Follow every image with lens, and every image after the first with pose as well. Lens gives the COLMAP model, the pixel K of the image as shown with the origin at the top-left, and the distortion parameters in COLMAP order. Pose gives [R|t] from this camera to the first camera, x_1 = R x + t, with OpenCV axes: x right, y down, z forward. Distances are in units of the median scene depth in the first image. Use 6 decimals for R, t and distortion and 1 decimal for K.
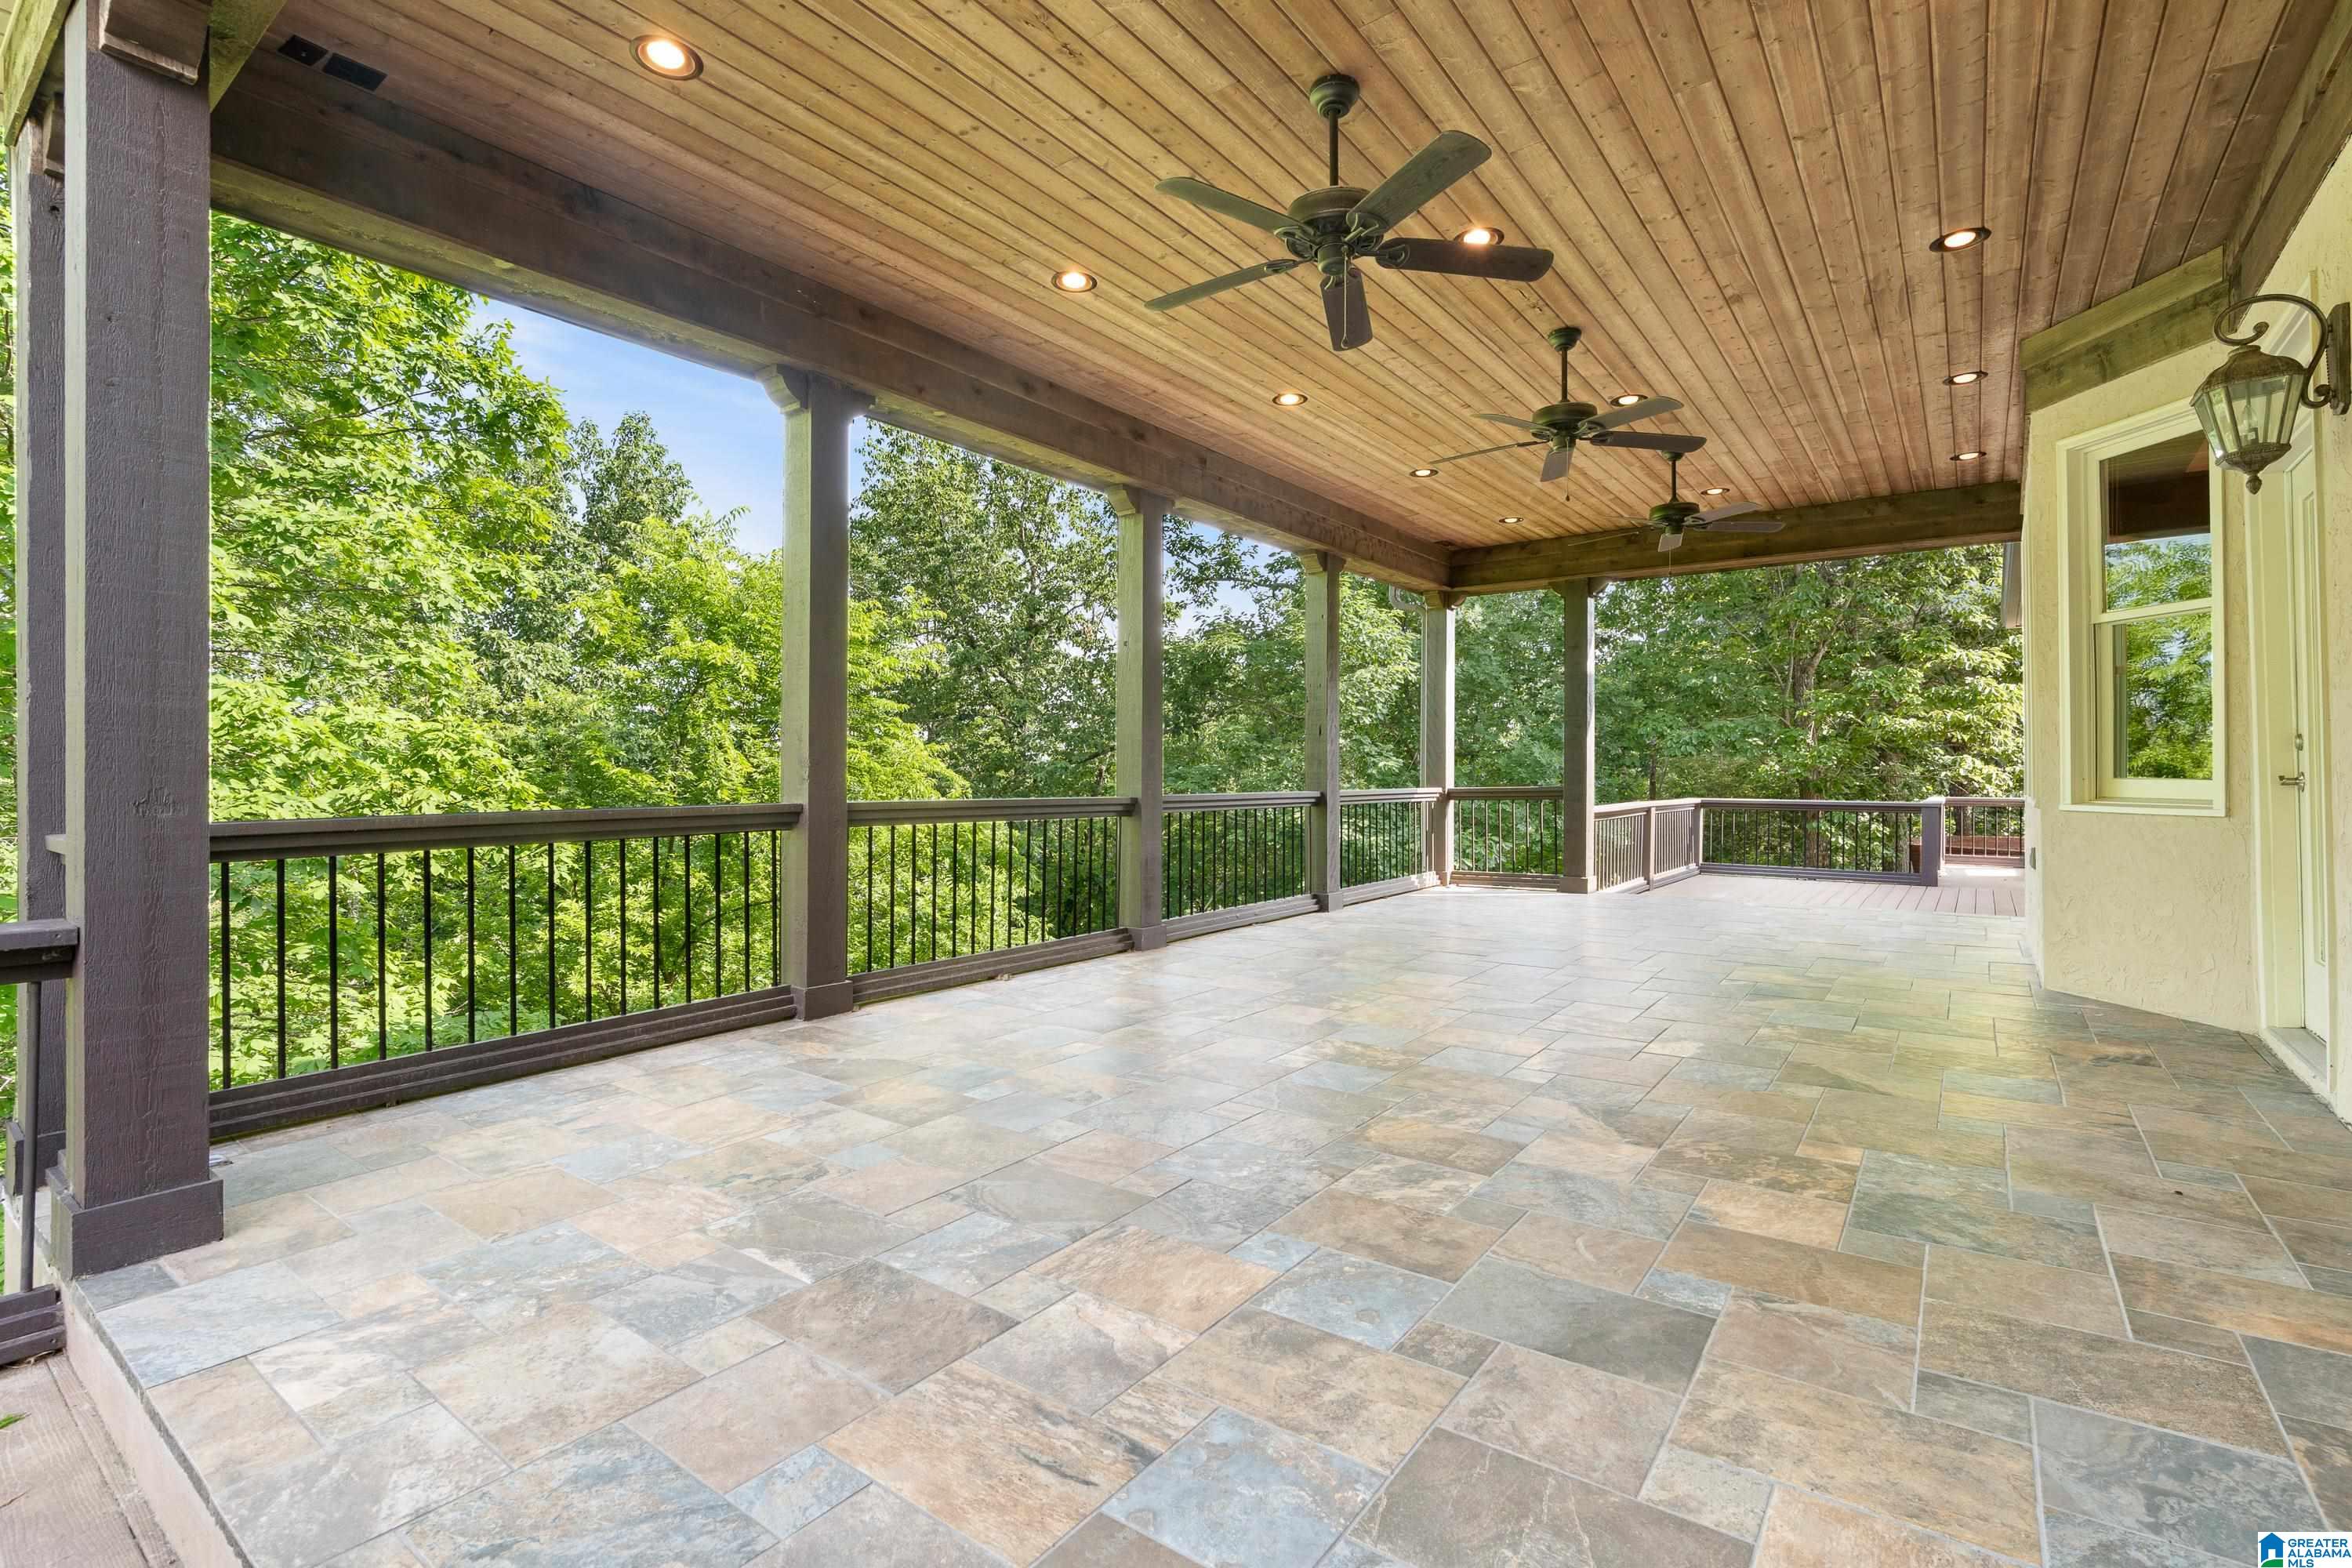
lens RADIAL K [[1069.8, 0, 1217.0], [0, 1069.8, 760.5], [0, 0, 1]] dist [-0.003671, 0.000034]
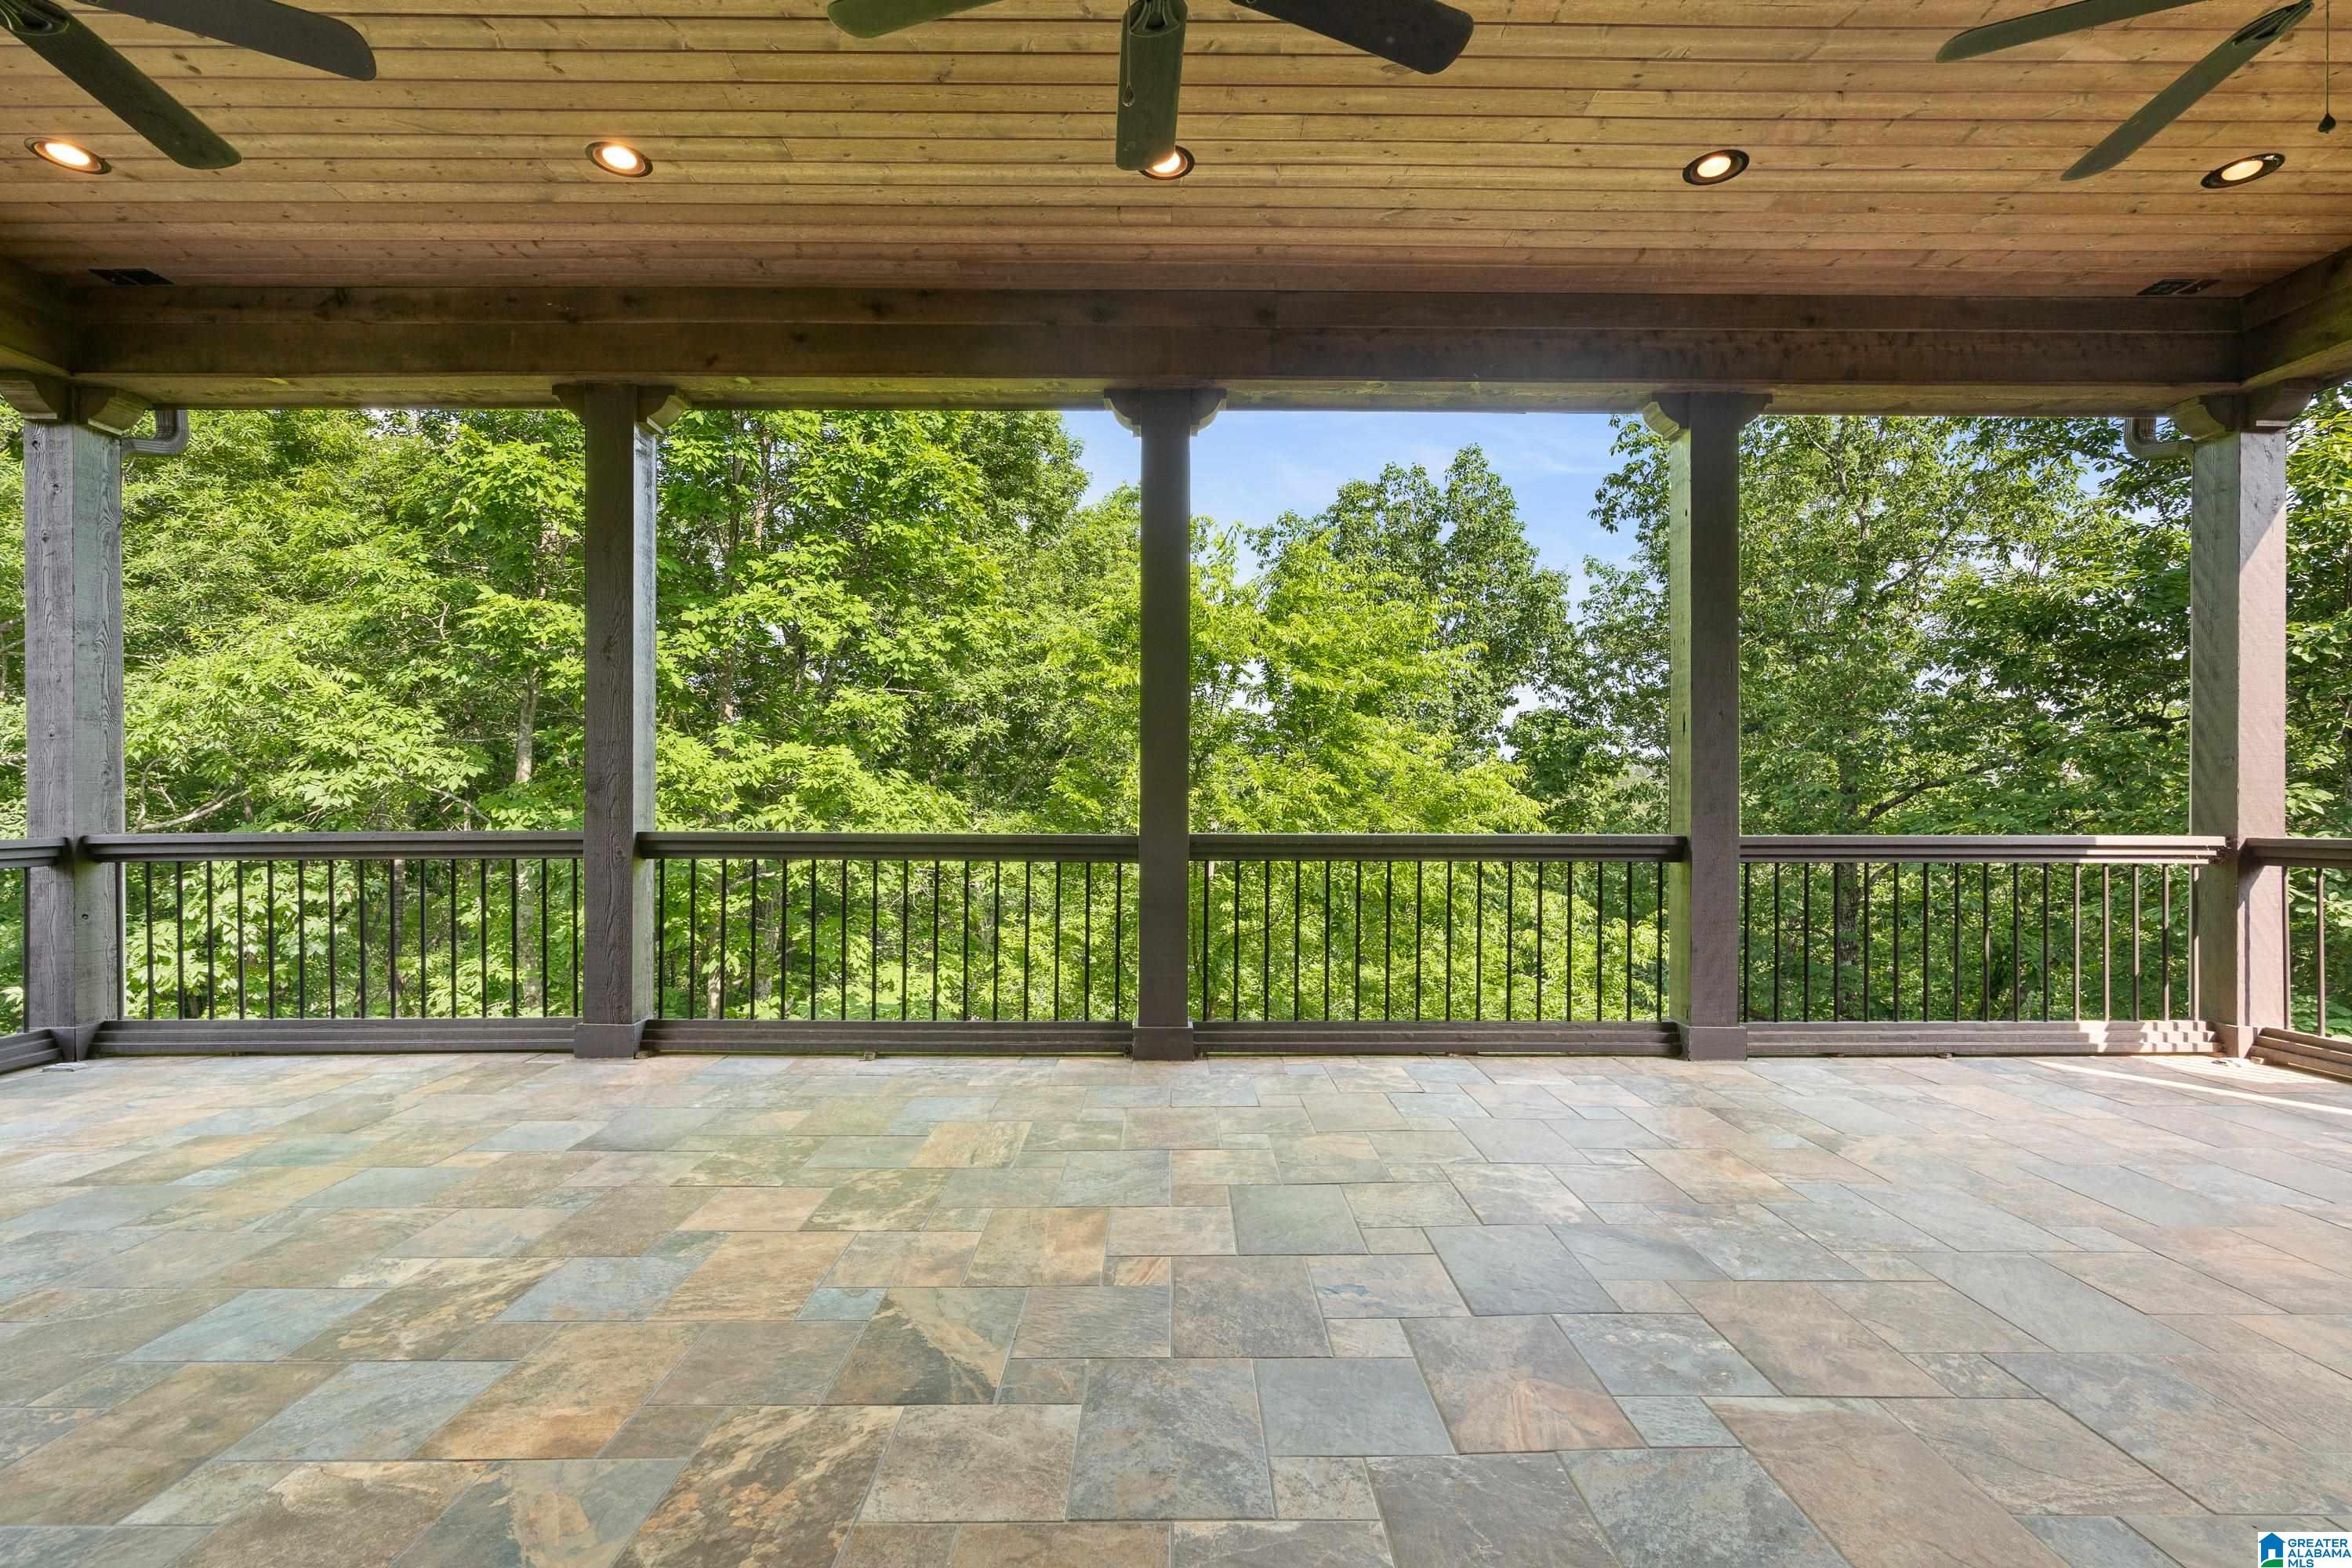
lens RADIAL K [[1069.8, 0, 1177.9], [0, 1069.8, 802.8], [0, 0, 1]] dist [-0.003671, 0.000034]
pose [[0.587627, 0.008137, -0.809091, 0.388903], [0.008545, 0.999831, 0.016262, 0.001178], [0.809087, -0.016469, 0.587458, 0.470123]]
